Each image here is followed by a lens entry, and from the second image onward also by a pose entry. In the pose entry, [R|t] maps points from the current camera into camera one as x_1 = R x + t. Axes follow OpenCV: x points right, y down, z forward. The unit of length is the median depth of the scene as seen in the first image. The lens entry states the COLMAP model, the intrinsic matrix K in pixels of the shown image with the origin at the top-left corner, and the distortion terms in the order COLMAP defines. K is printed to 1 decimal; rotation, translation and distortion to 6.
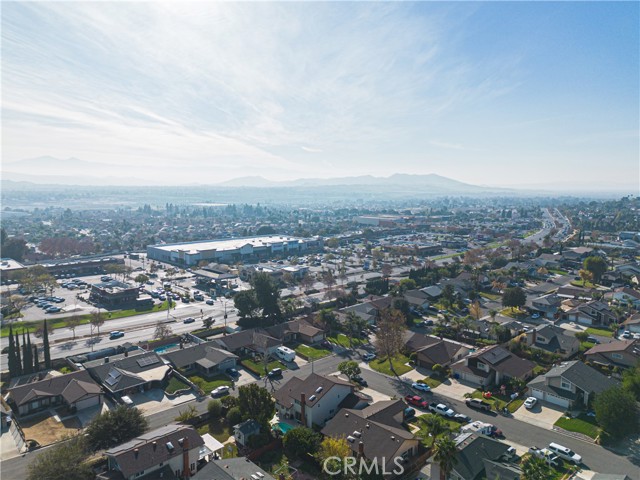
lens RADIAL K [[464.3, 0, 319.1], [0, 464.3, 240.1], [0, 0, 1]] dist [0.048949, -0.038839]
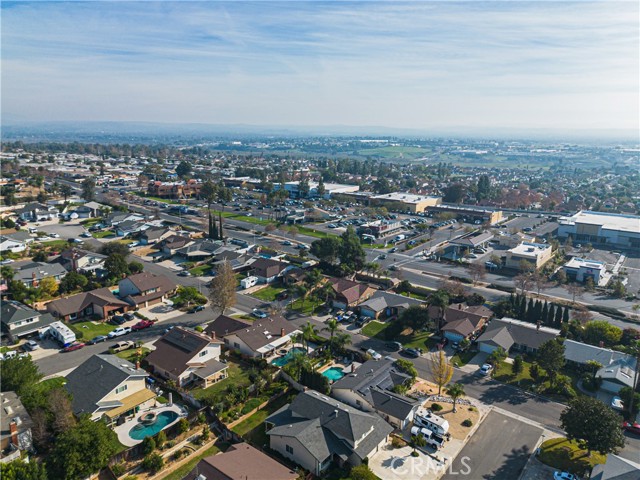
lens RADIAL K [[464.3, 0, 314.5], [0, 464.3, 244.7], [0, 0, 1]] dist [0.048949, -0.038839]
pose [[0.125418, 0.228341, -0.965469, 1.116225], [-0.127789, 0.968765, 0.212521, -0.125745], [0.983840, 0.096722, 0.150680, 1.021537]]
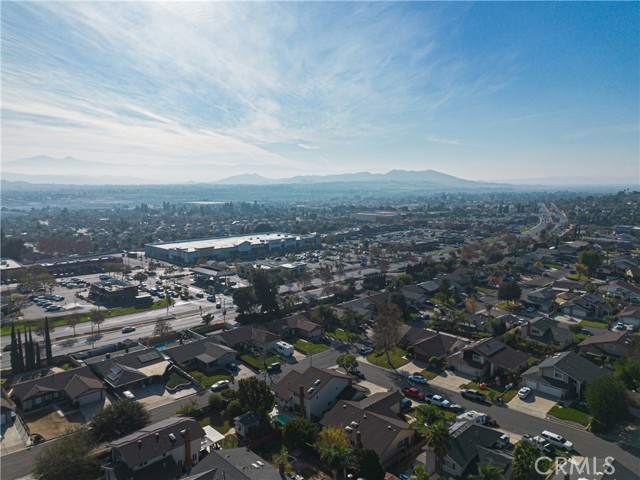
lens RADIAL K [[464.3, 0, 319.4], [0, 464.3, 240.4], [0, 0, 1]] dist [0.048949, -0.038839]
pose [[0.999936, -0.010092, 0.005177, 0.001698], [0.010057, 0.999926, 0.006806, 0.002477], [-0.005246, -0.006754, 0.999963, -0.013928]]
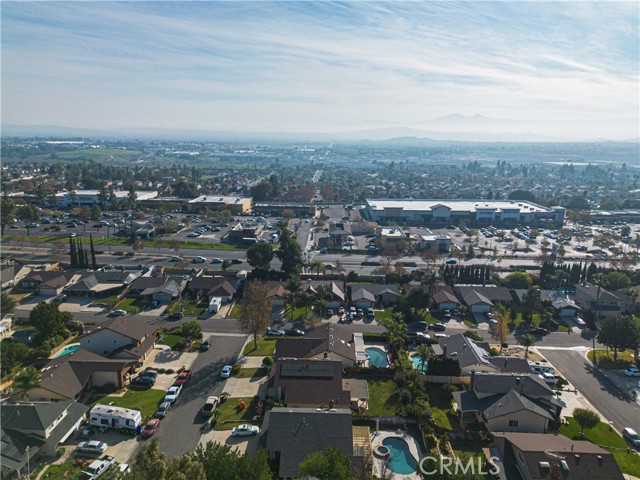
lens RADIAL K [[464.3, 0, 317.5], [0, 464.3, 242.7], [0, 0, 1]] dist [0.048949, -0.038839]
pose [[0.694457, 0.160061, -0.701506, 0.828087], [-0.091632, 0.986679, 0.134417, -0.054280], [0.713676, -0.029067, 0.699872, 0.461017]]
